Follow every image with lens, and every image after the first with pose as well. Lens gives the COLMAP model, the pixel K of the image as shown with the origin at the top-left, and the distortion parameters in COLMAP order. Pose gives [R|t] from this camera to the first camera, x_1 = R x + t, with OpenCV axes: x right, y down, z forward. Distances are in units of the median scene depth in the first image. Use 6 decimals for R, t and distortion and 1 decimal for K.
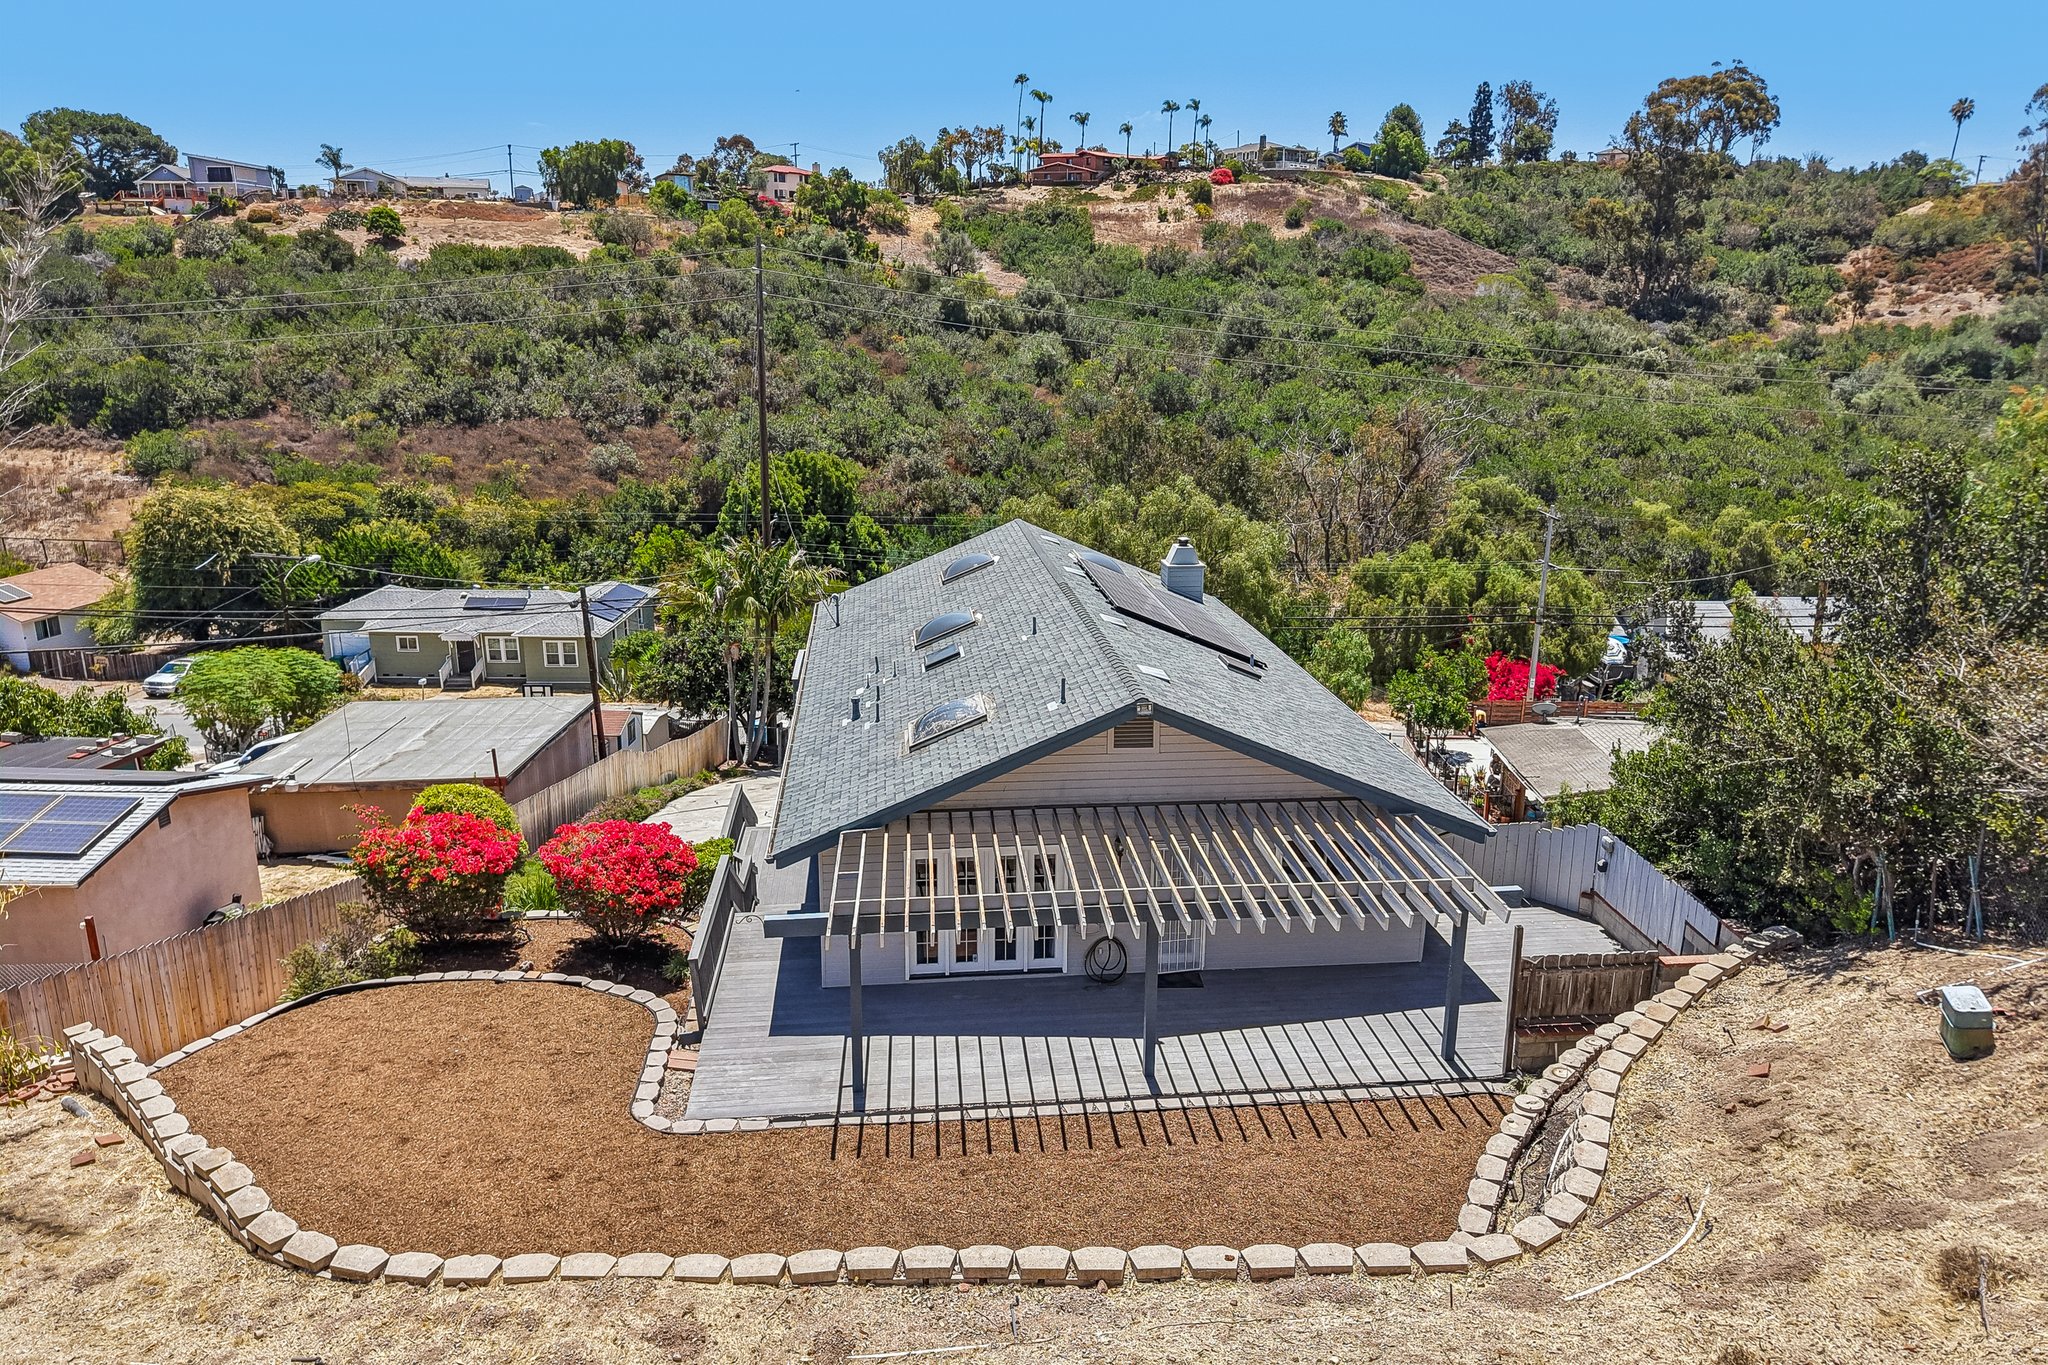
lens RADIAL K [[1369.4, 0, 1034.0], [0, 1369.4, 685.7], [0, 0, 1]] dist [0.033567, -0.047039]
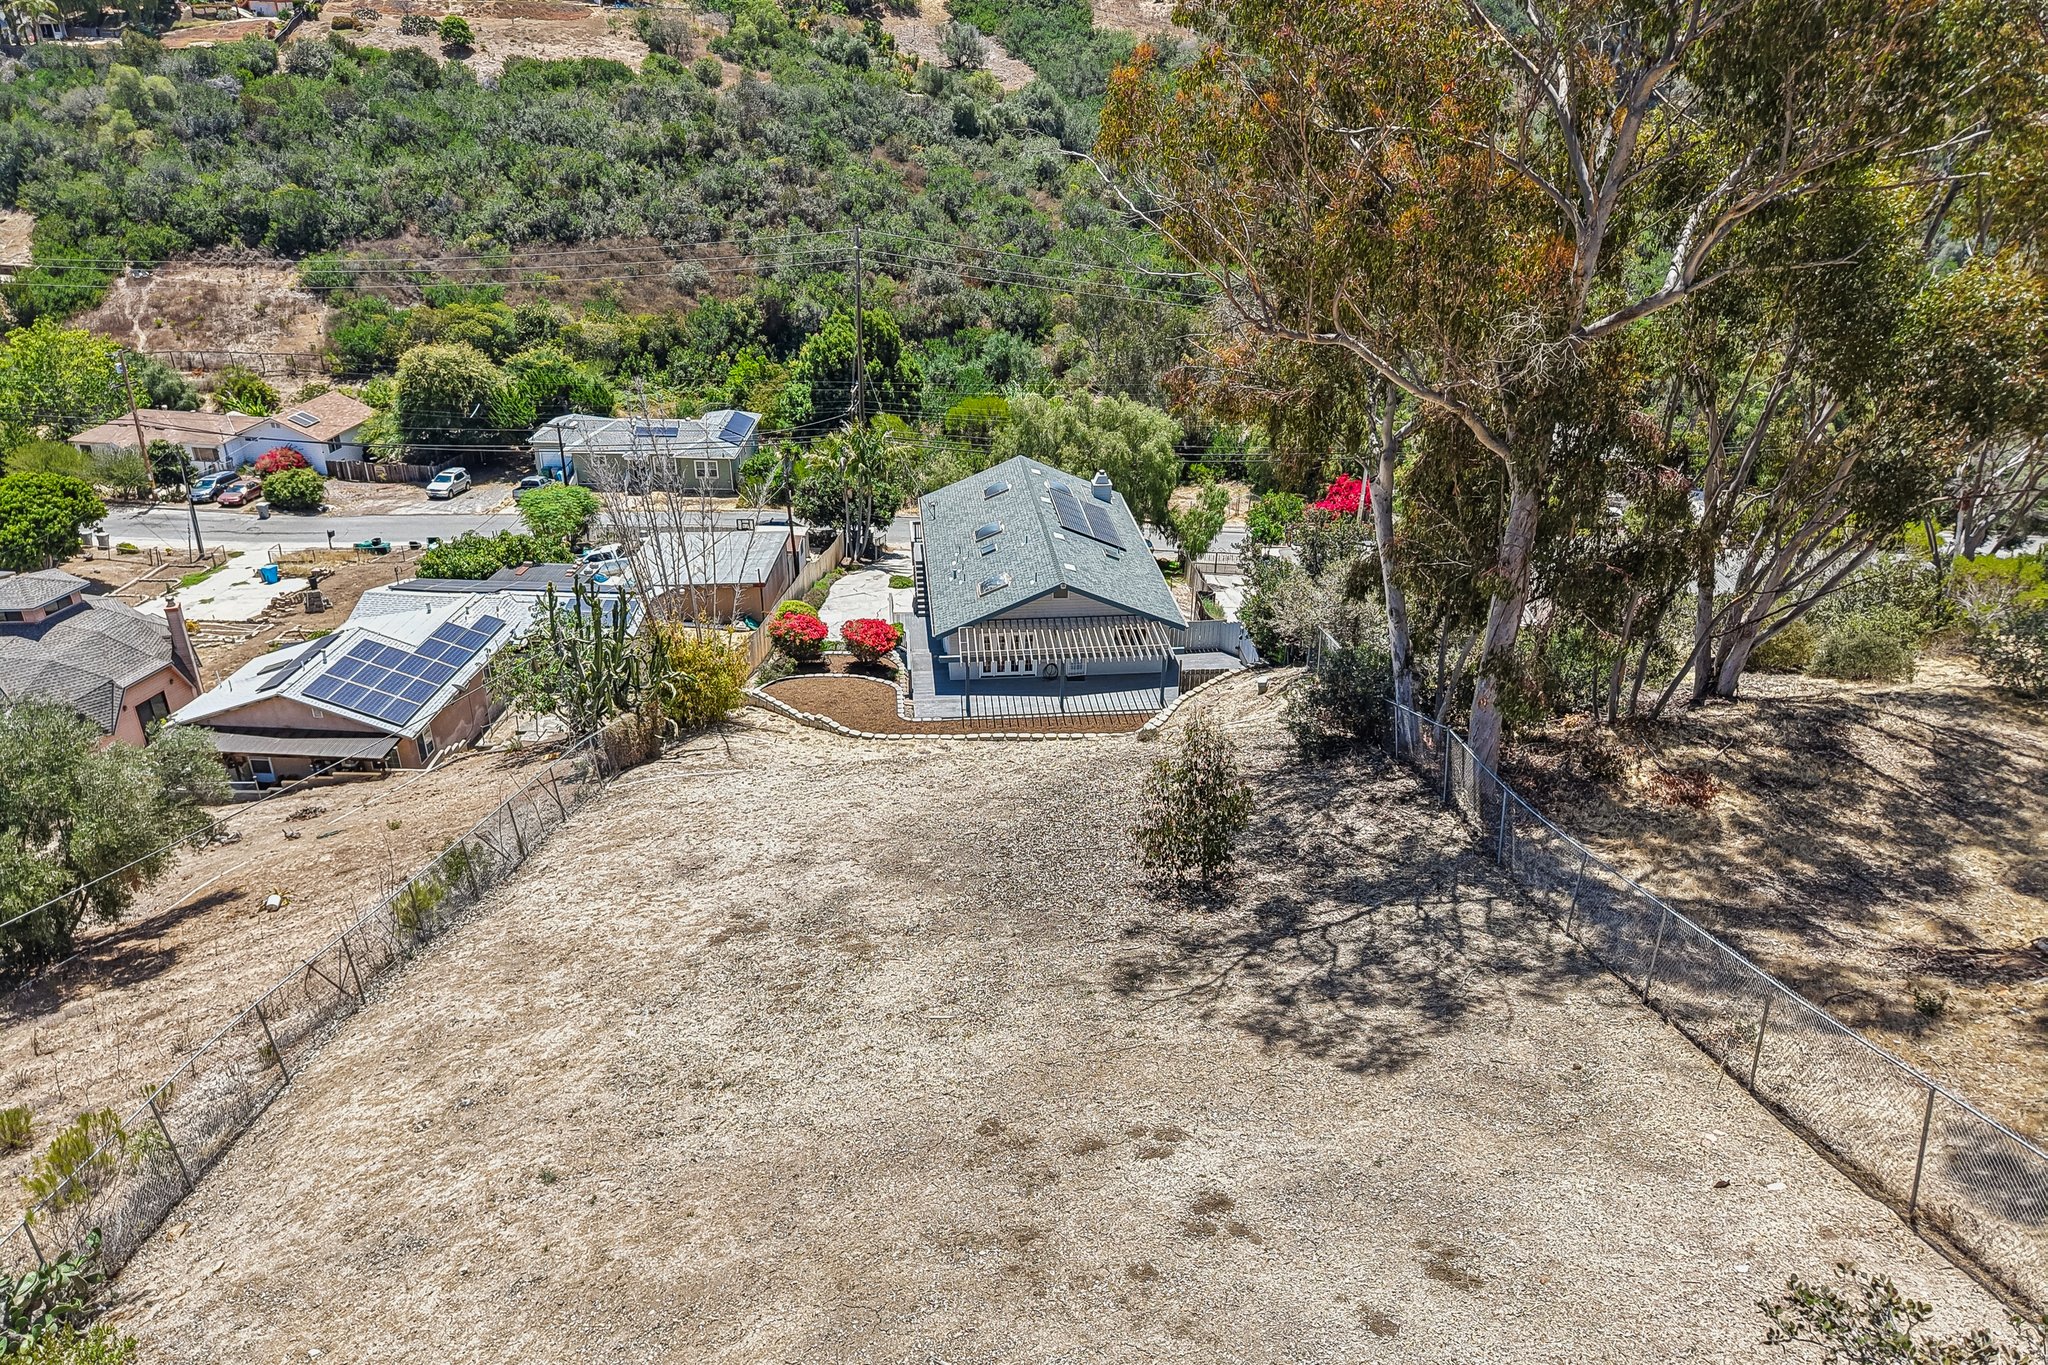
lens RADIAL K [[1383.5, 0, 1016.5], [0, 1383.5, 674.3], [0, 0, 1]] dist [0.029252, -0.036602]
pose [[0.999885, 0.005677, -0.014077, 0.003071], [-0.002929, 0.982152, 0.188069, -0.044504], [0.014894, -0.188006, 0.982055, -0.242413]]
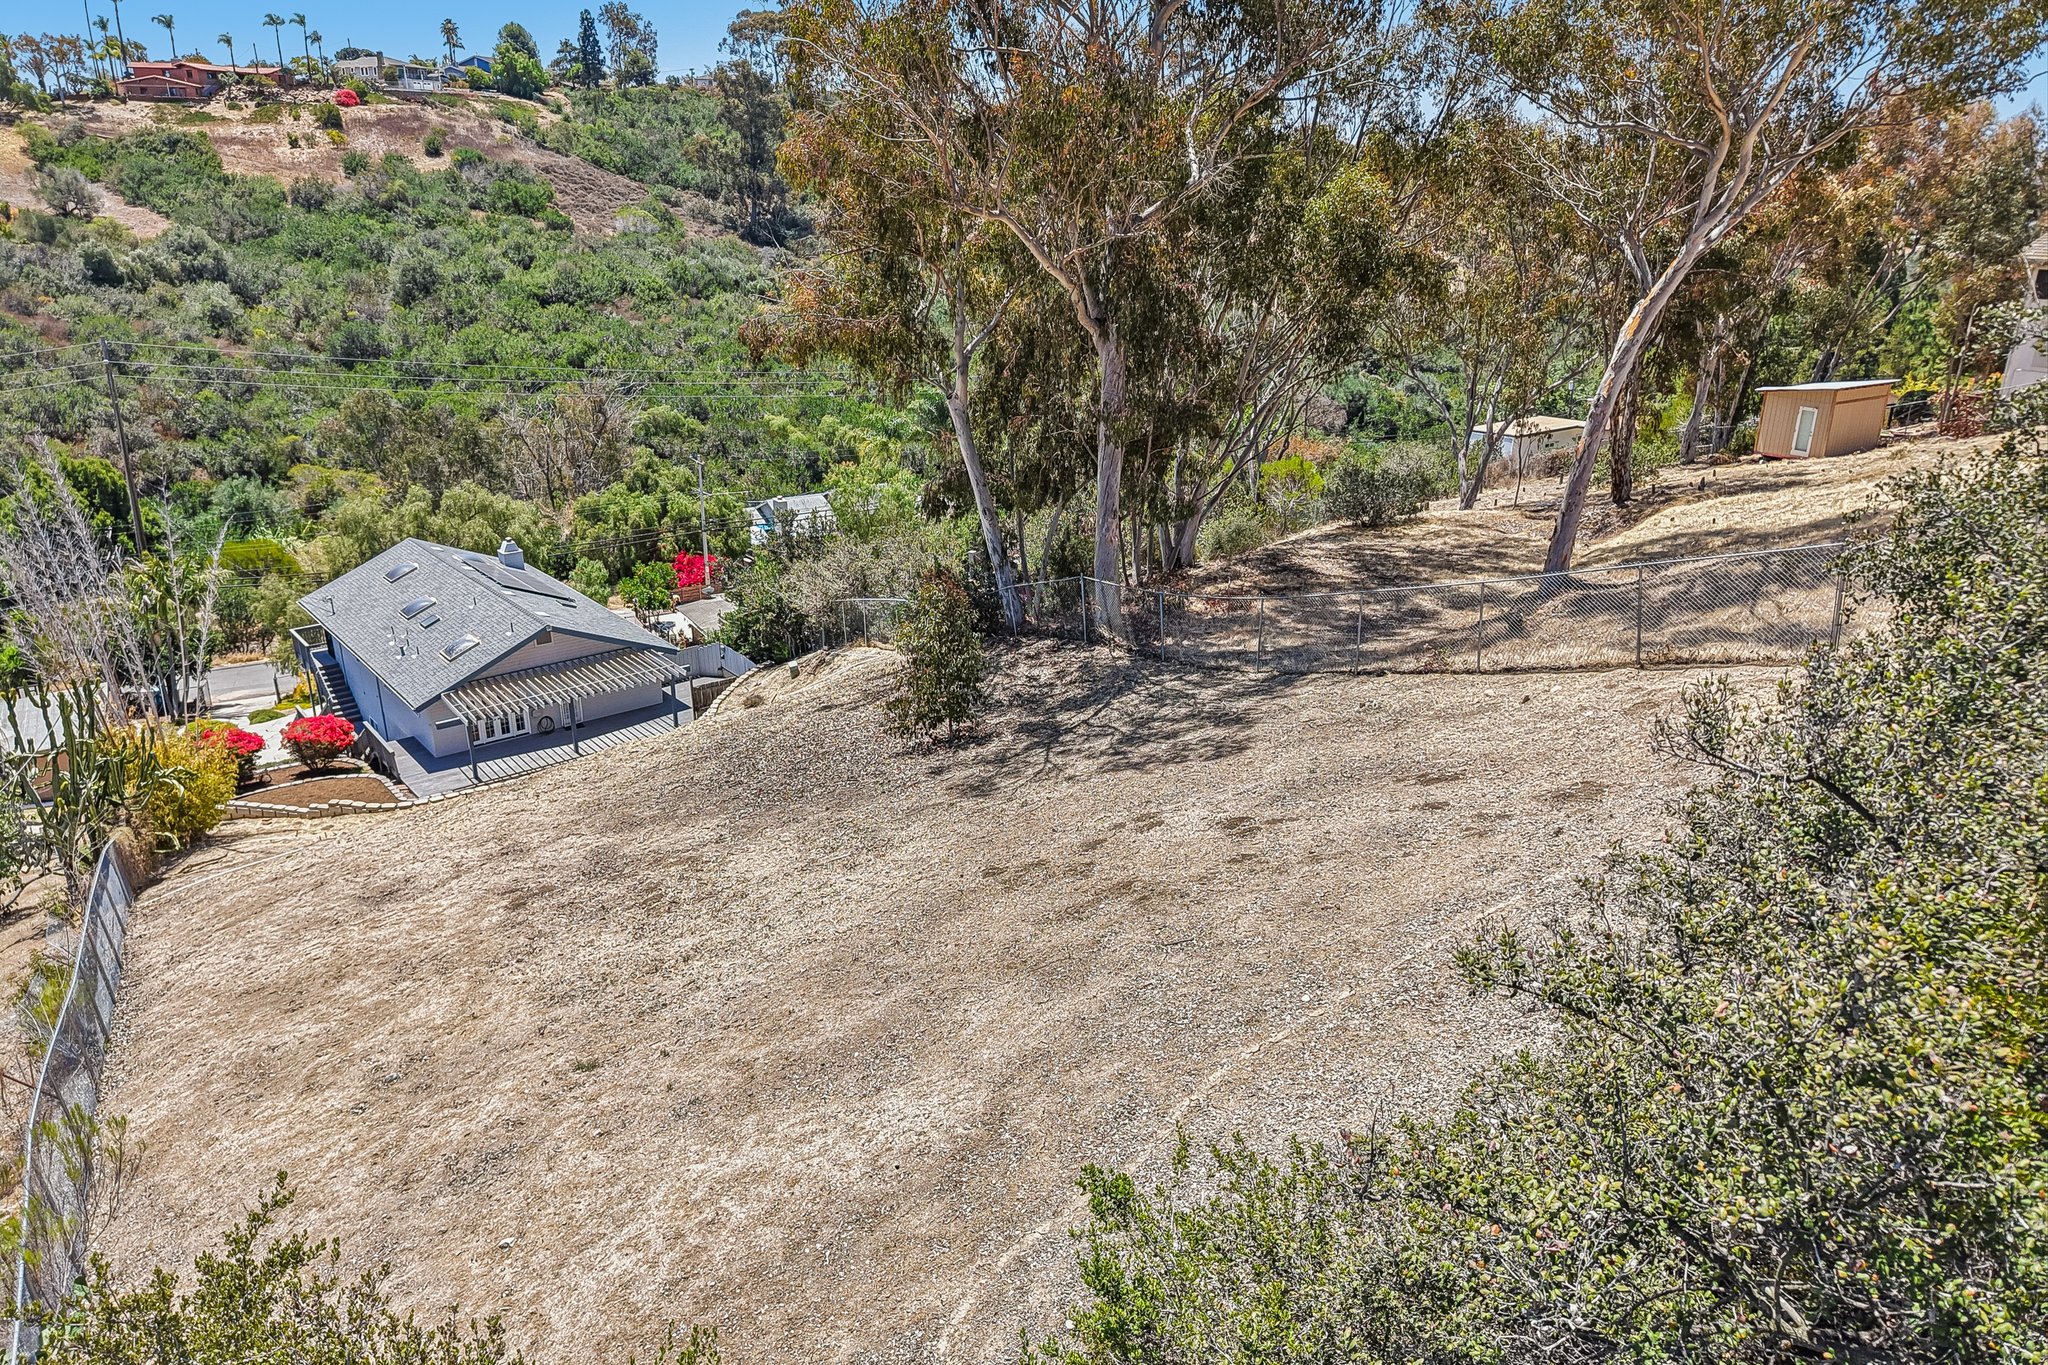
lens RADIAL K [[1384.3, 0, 1024.0], [0, 1384.3, 682.5], [0, 0, 1]] dist [-0.002832, -0.002695]
pose [[0.840507, -0.192070, 0.506614, -0.071138], [0.145109, 0.980697, 0.131060, -0.013324], [-0.522008, -0.036642, 0.852153, -0.243877]]
